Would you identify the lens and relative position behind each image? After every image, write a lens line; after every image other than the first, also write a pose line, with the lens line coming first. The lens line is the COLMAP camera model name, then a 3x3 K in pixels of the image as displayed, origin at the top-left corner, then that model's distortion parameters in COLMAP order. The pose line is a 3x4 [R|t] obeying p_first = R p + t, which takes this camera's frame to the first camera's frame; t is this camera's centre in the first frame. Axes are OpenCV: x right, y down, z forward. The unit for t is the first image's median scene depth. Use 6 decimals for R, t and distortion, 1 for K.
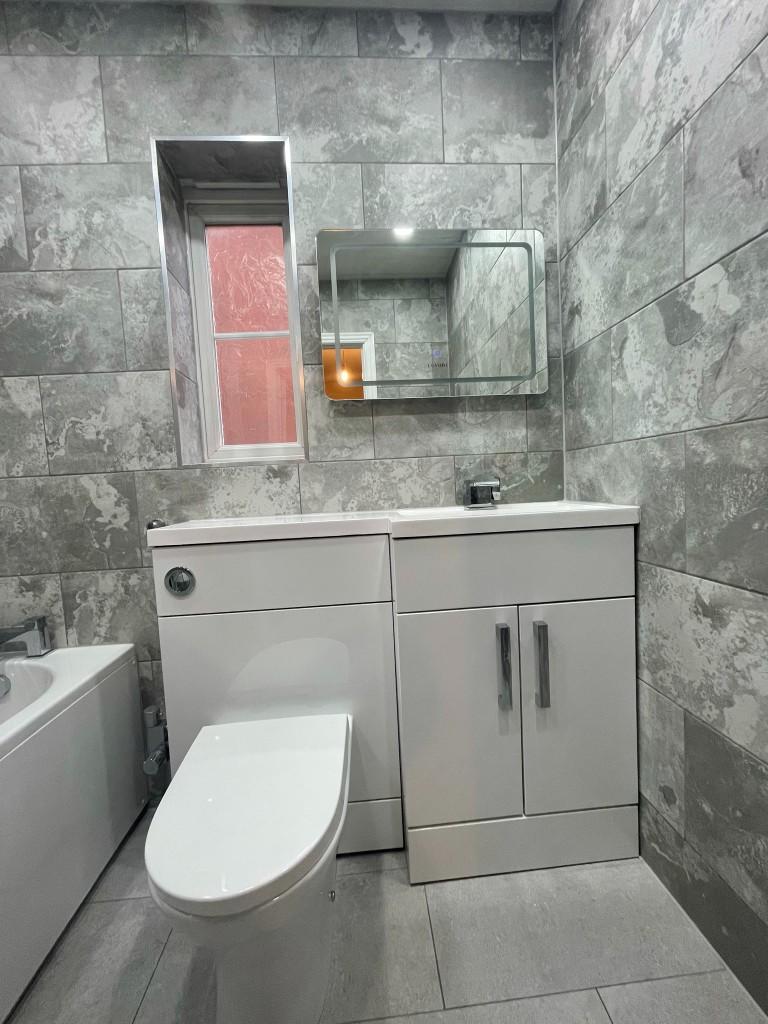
lens RADIAL K [[413.4, 0, 385.3], [0, 413.4, 512.2], [0, 0, 1]] dist [-0.007243, 0.002791]
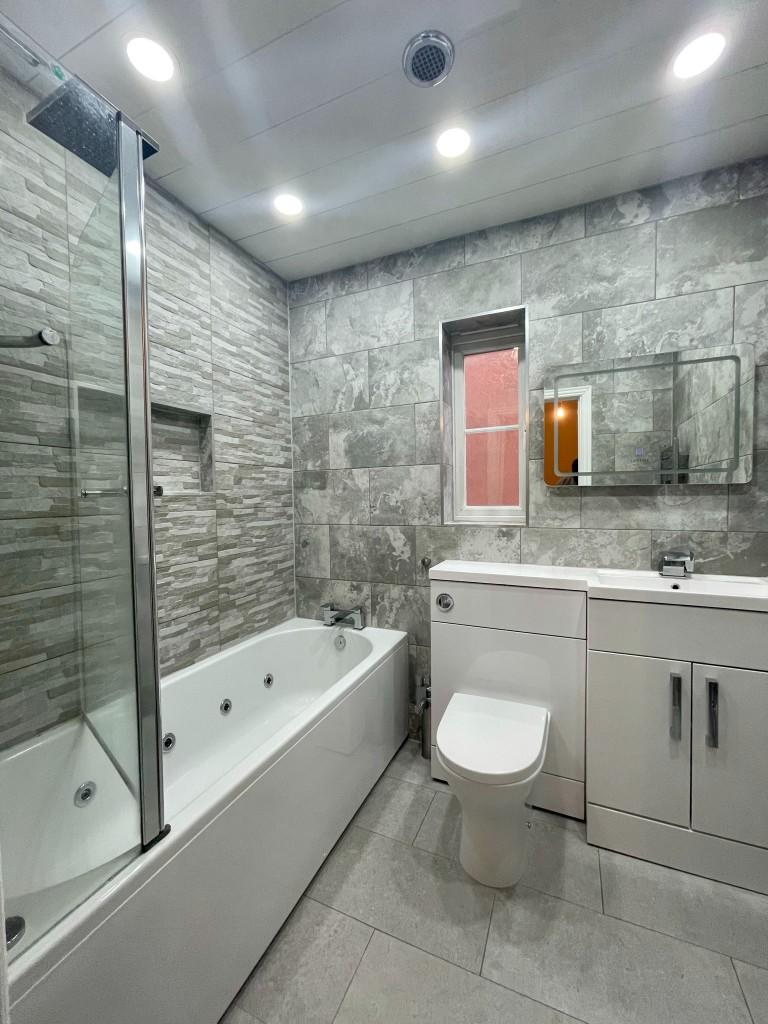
lens RADIAL K [[413.4, 0, 383.0], [0, 413.4, 509.9], [0, 0, 1]] dist [-0.007243, 0.002791]
pose [[0.882108, 0.055846, -0.467725, 0.033261], [-0.062949, 0.998017, 0.000444, -0.156143], [0.466822, 0.029051, 0.883874, -0.496126]]
